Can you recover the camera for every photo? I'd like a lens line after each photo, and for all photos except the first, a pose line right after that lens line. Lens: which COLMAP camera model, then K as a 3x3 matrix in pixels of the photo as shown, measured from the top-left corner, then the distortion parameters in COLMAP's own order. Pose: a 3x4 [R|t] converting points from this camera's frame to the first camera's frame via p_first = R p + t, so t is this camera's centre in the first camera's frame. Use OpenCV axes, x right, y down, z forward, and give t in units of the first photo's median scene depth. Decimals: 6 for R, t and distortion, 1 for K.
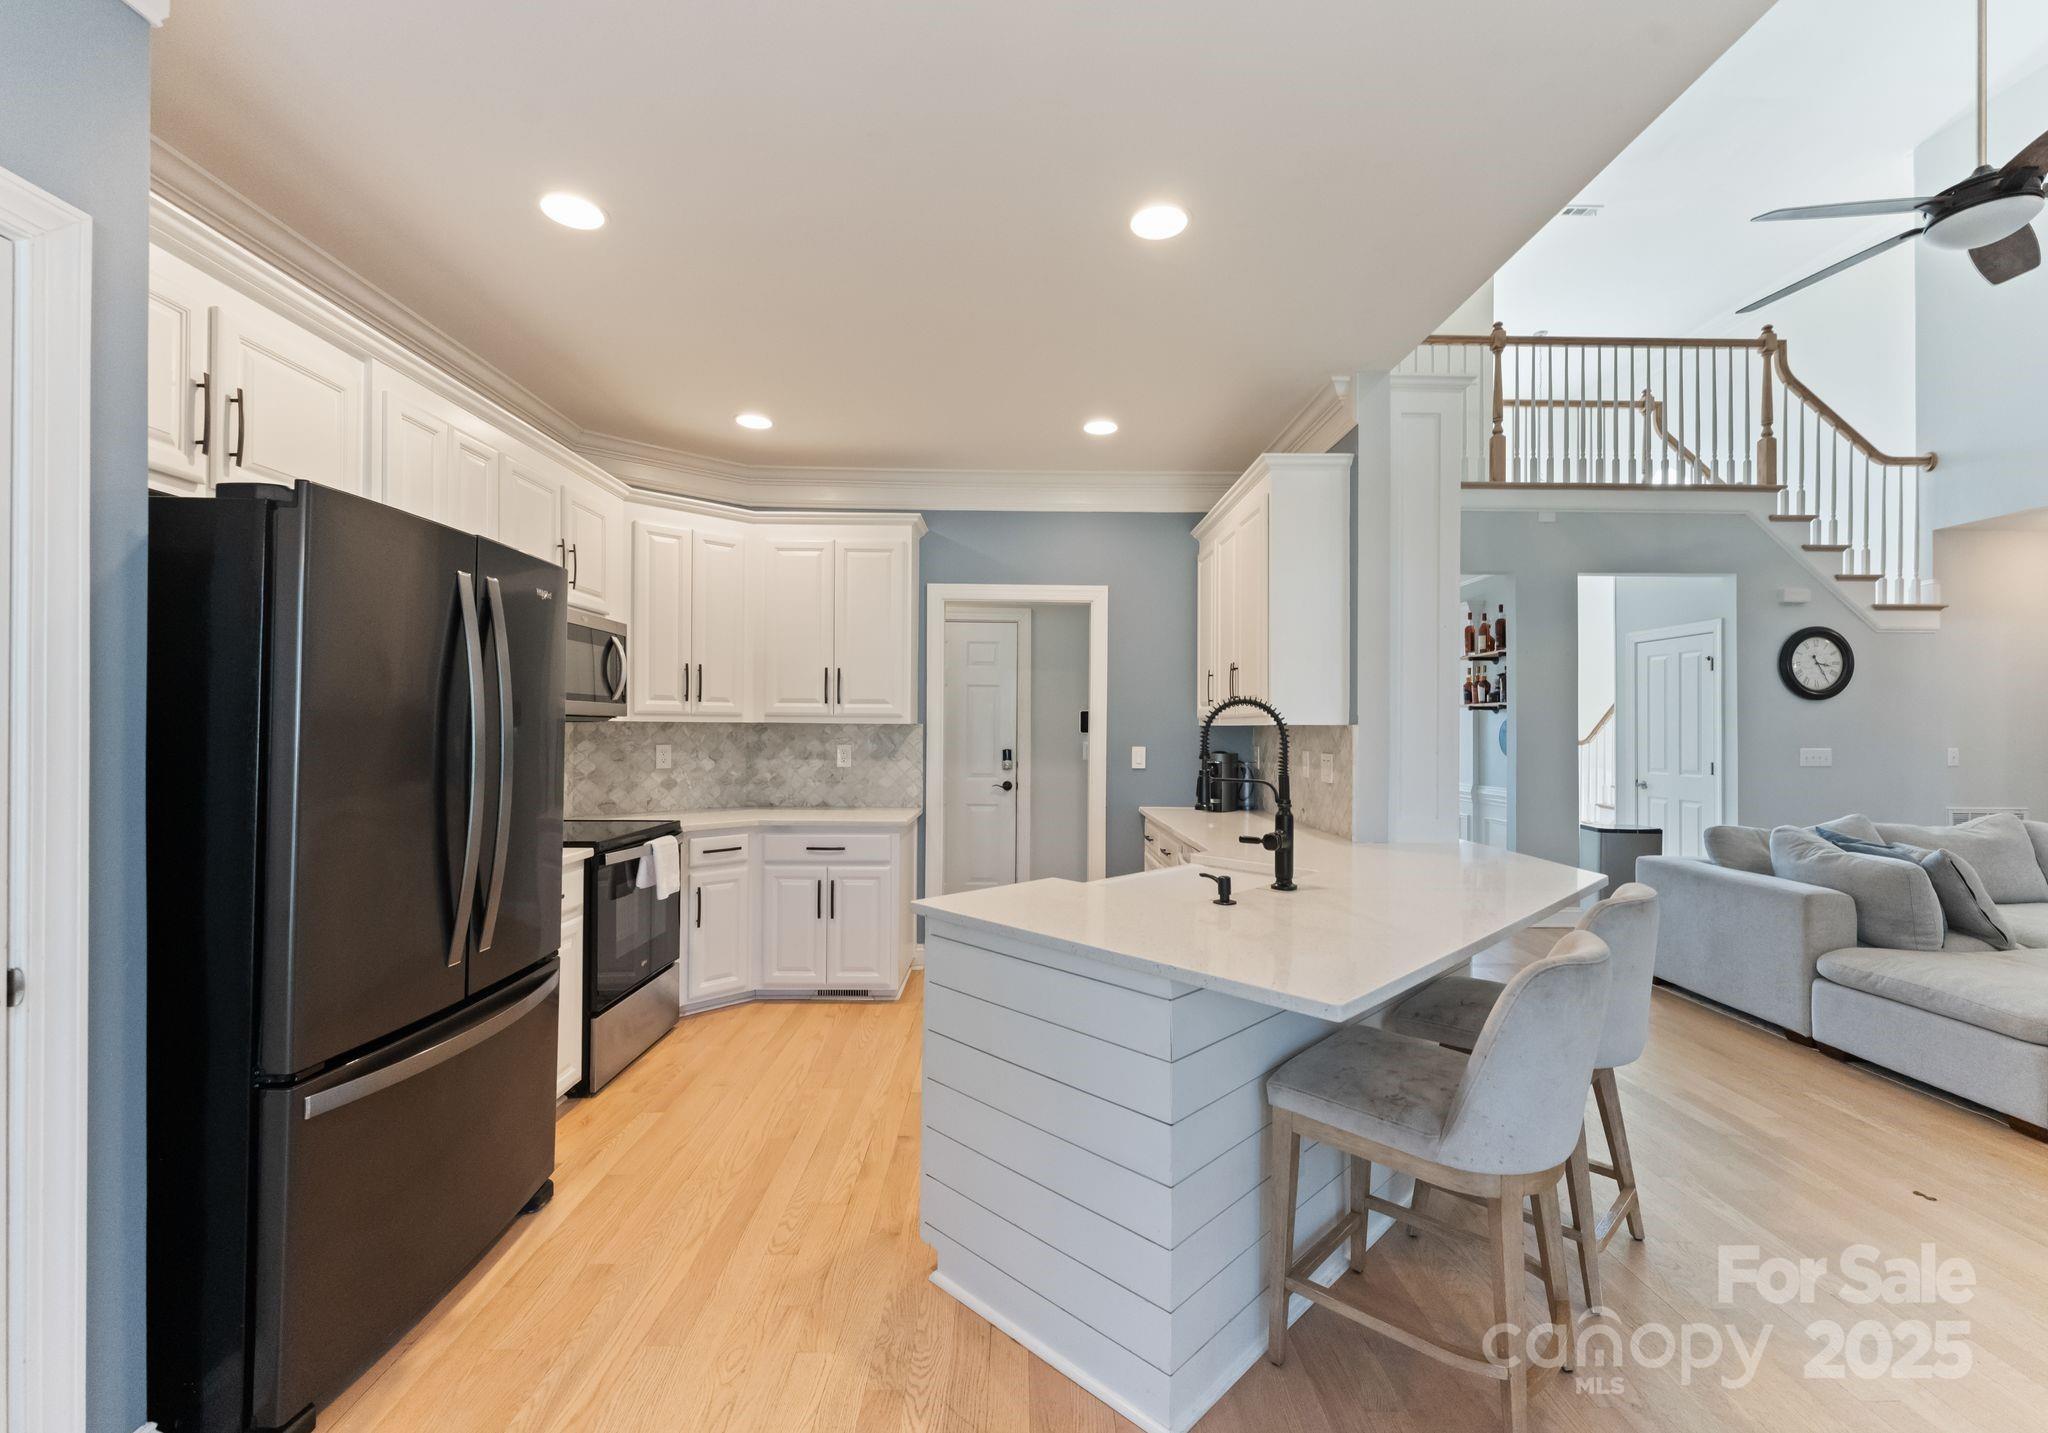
lens RADIAL K [[853.6, 0, 1024.5], [0, 853.6, 727.1], [0, 0, 1]] dist [0.012968, -0.008244]
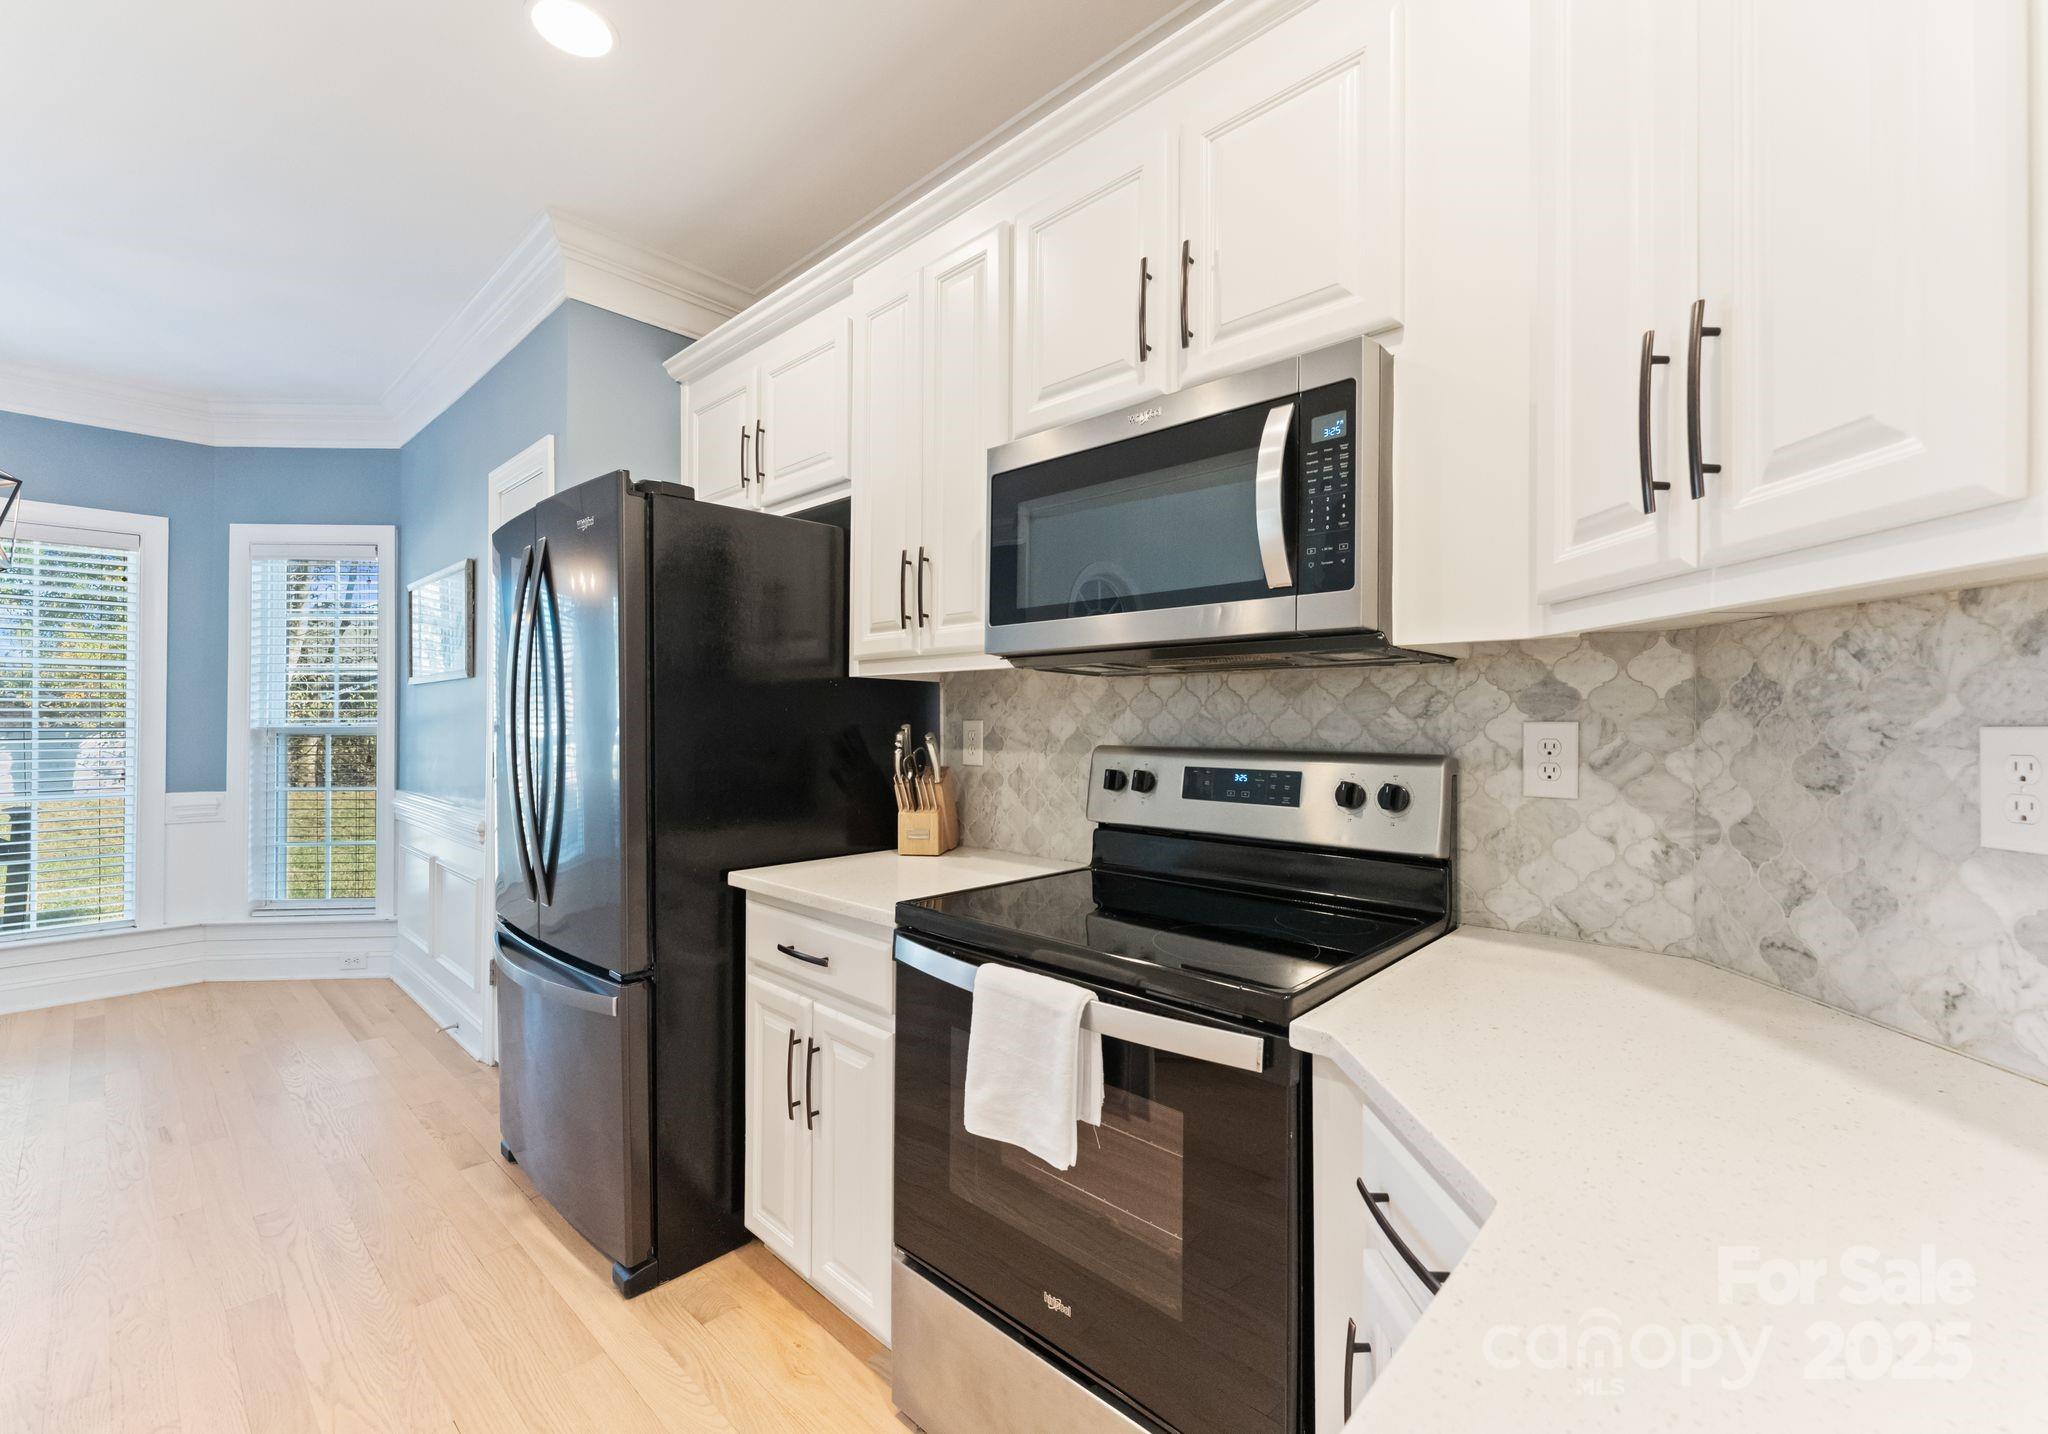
lens RADIAL K [[853.6, 0, 1024.5], [0, 853.6, 727.6], [0, 0, 1]] dist [0.012968, -0.008244]
pose [[-0.686674, -0.006650, -0.726935, -0.448899], [-0.007776, 0.999968, -0.001802, 0.079230], [0.726924, 0.004415, -0.686703, 3.354240]]
